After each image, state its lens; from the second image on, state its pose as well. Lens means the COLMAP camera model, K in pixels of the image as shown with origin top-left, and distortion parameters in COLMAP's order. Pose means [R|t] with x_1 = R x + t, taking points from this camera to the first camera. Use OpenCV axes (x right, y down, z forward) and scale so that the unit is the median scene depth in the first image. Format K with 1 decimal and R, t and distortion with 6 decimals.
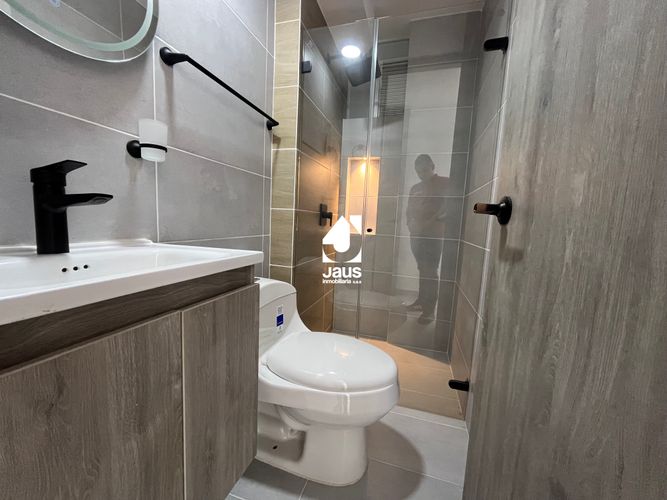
lens RADIAL K [[269.2, 0, 330.6], [0, 269.2, 250.1], [0, 0, 1]] dist [-0.002771, 0.000026]
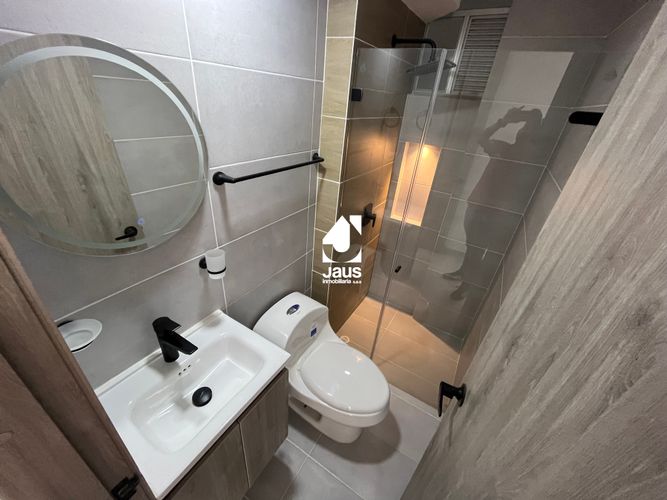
lens RADIAL K [[269.2, 0, 333.4], [0, 269.2, 250.3], [0, 0, 1]] dist [-0.002771, 0.000026]
pose [[0.970877, 0.151019, -0.185985, 0.077486], [-0.067820, 0.917797, 0.391216, -0.530242], [0.229778, -0.367209, 0.901310, -0.026830]]
